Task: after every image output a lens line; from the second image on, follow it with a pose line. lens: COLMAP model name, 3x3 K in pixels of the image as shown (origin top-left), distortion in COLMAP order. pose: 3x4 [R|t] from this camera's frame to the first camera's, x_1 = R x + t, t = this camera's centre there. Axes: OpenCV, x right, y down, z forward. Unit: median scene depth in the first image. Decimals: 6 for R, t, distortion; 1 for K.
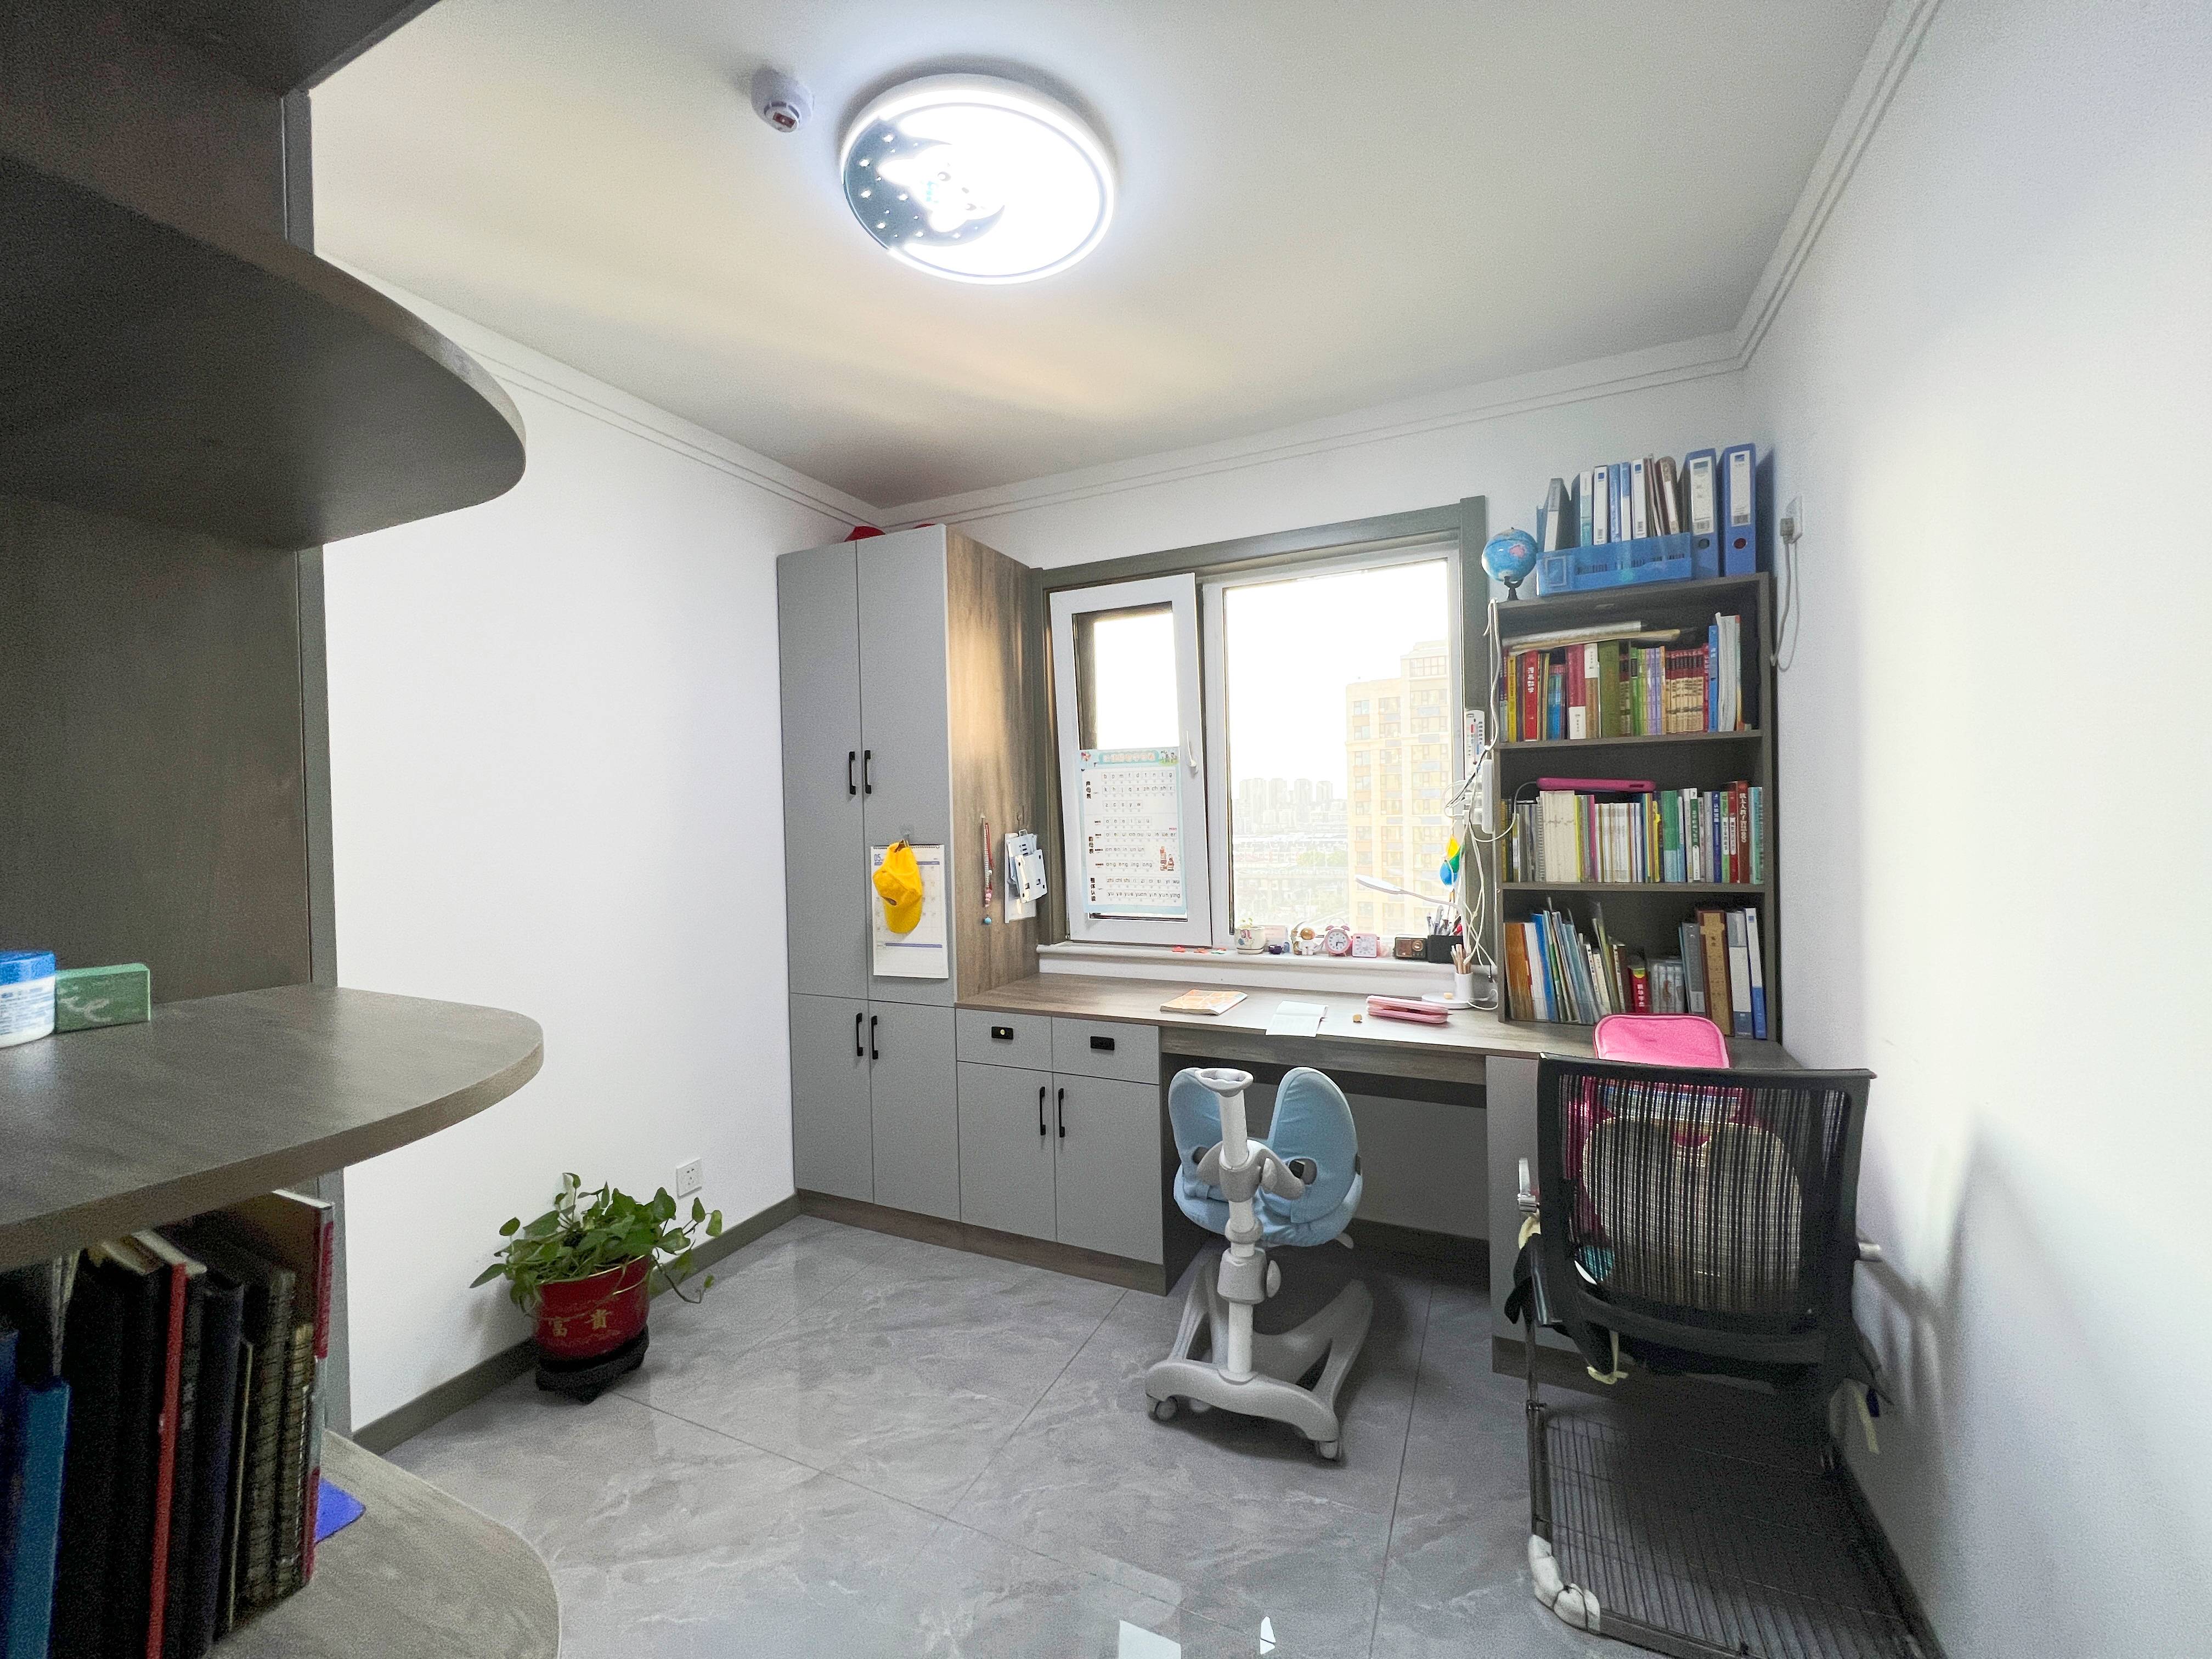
lens RADIAL K [[879.4, 0, 1110.1], [0, 879.4, 826.2], [0, 0, 1]] dist [-0.003165, 0.001201]
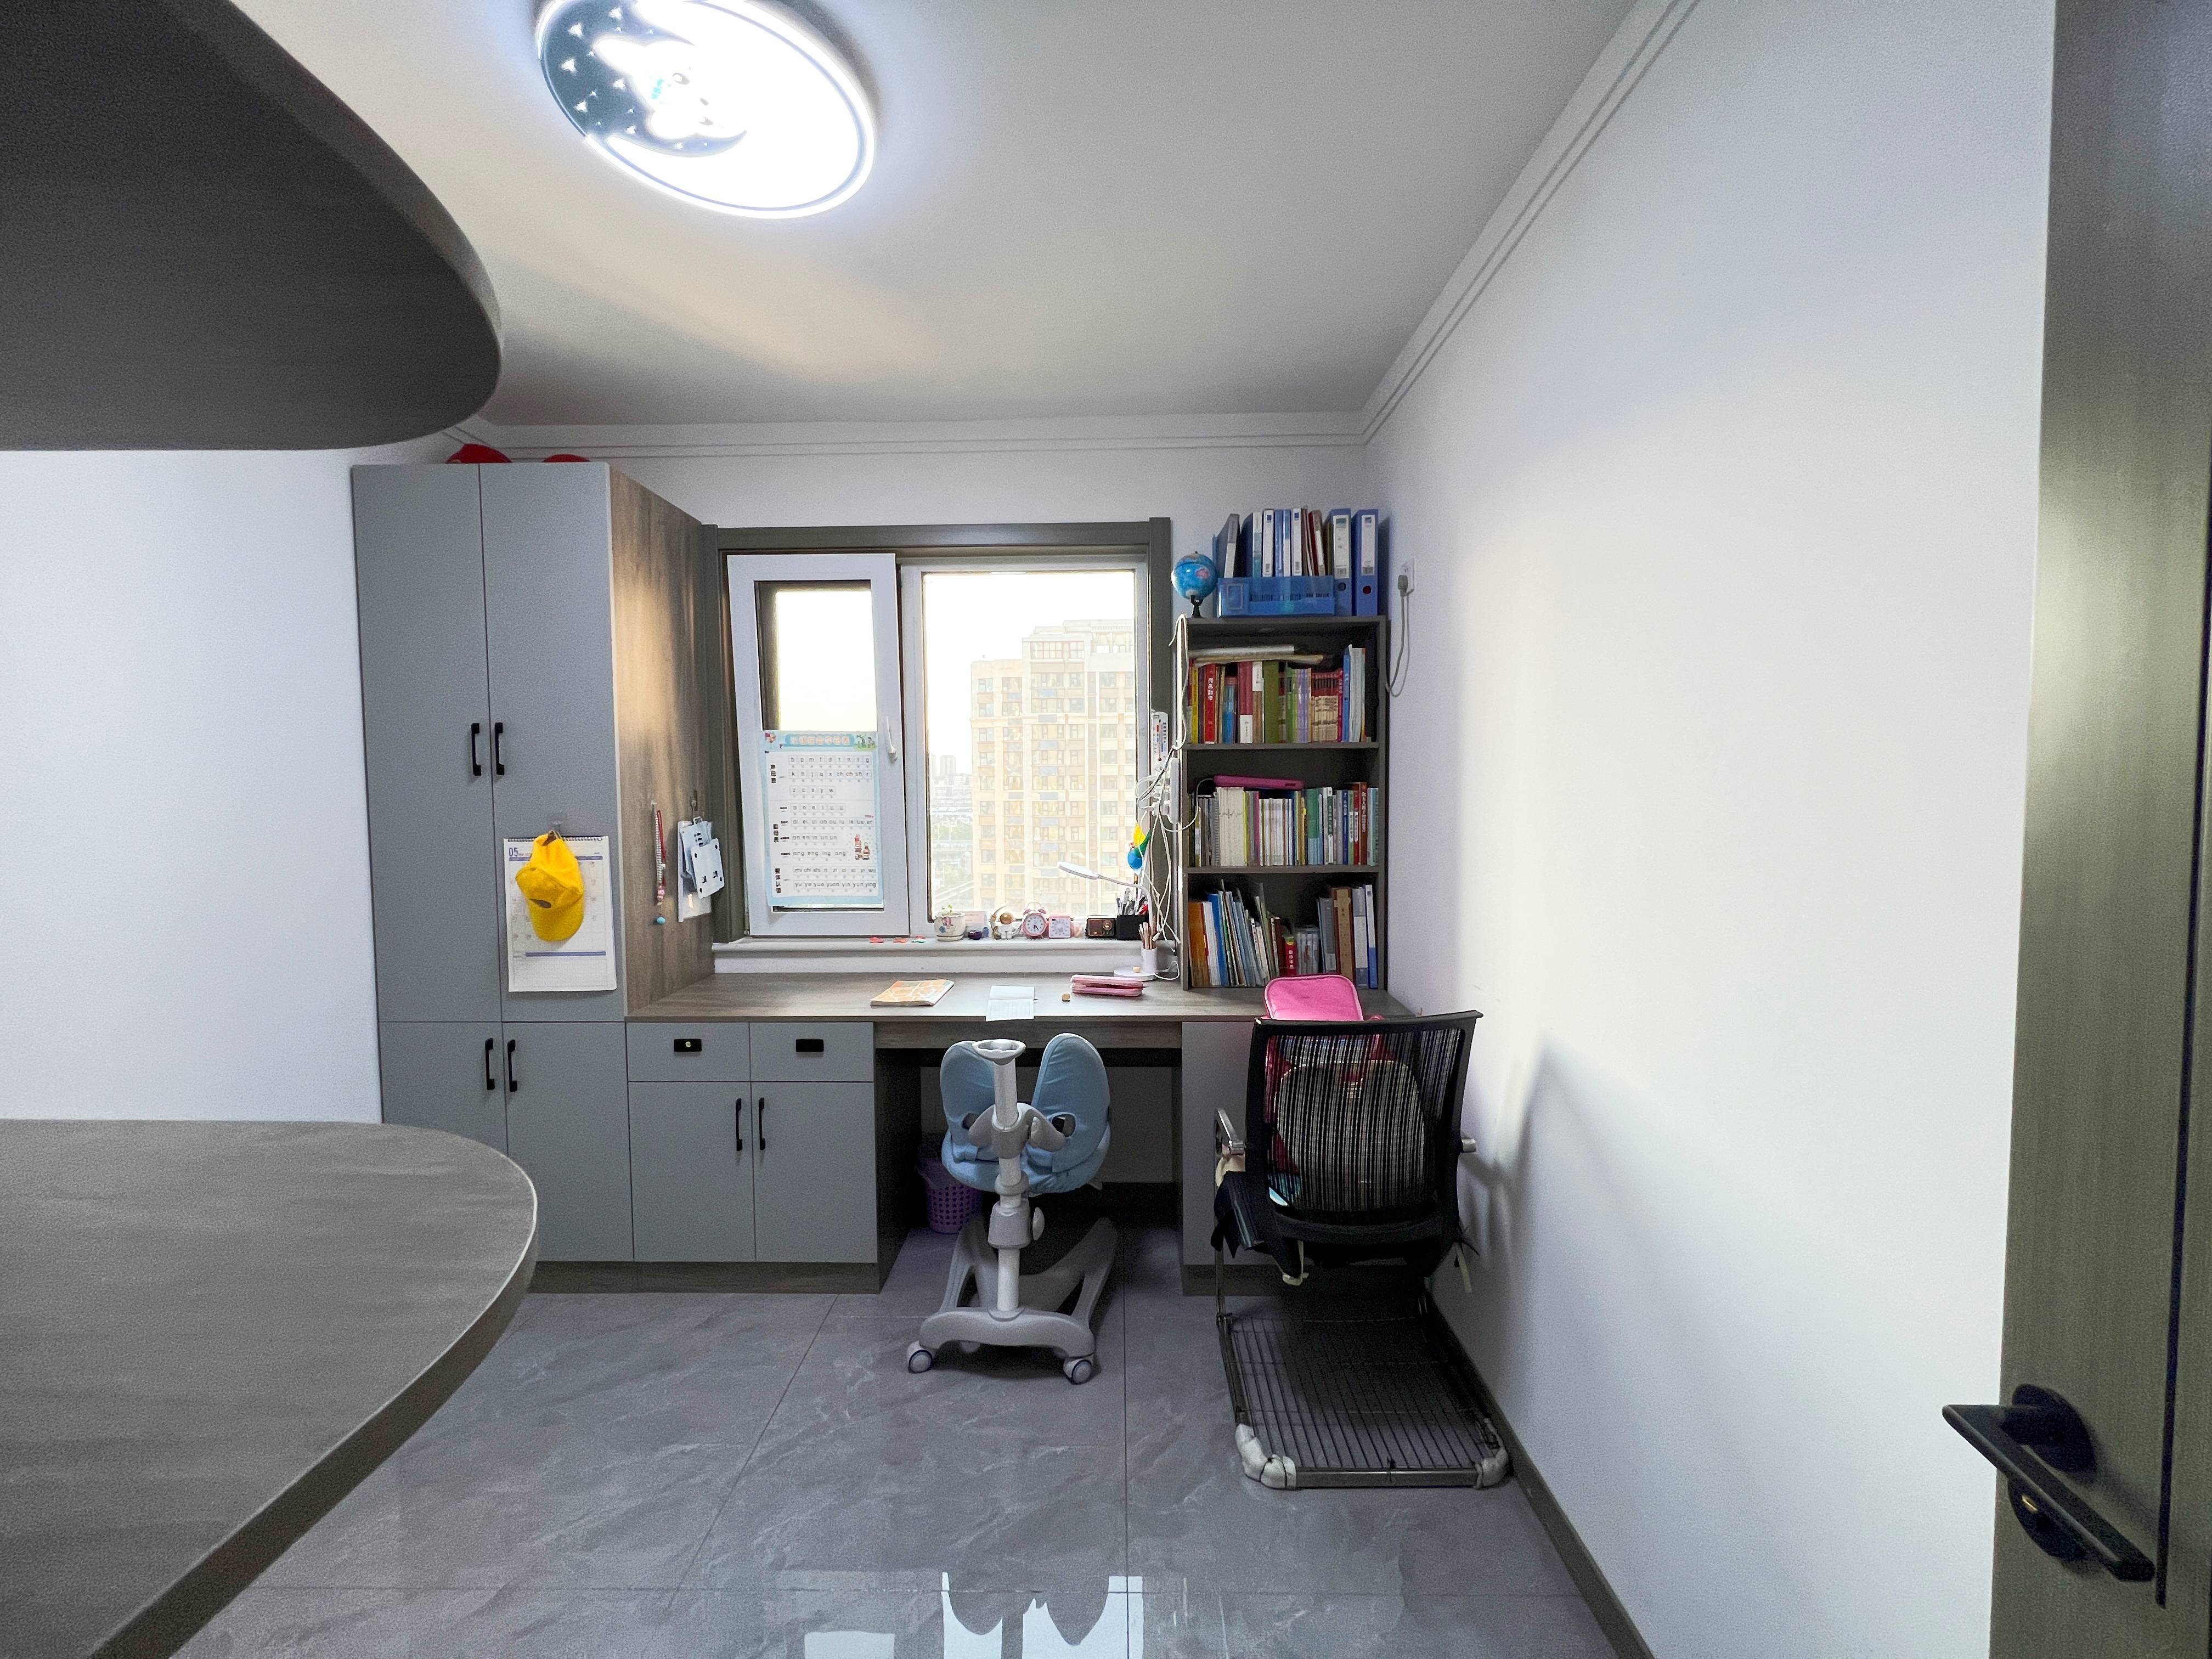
lens RADIAL K [[879.4, 0, 1108.0], [0, 879.4, 826.2], [0, 0, 1]] dist [-0.003165, 0.001201]
pose [[0.913598, -0.004410, 0.406595, -0.108196], [-0.007677, 0.999576, 0.028091, -0.020306], [-0.406546, -0.028785, 0.913177, 0.010571]]
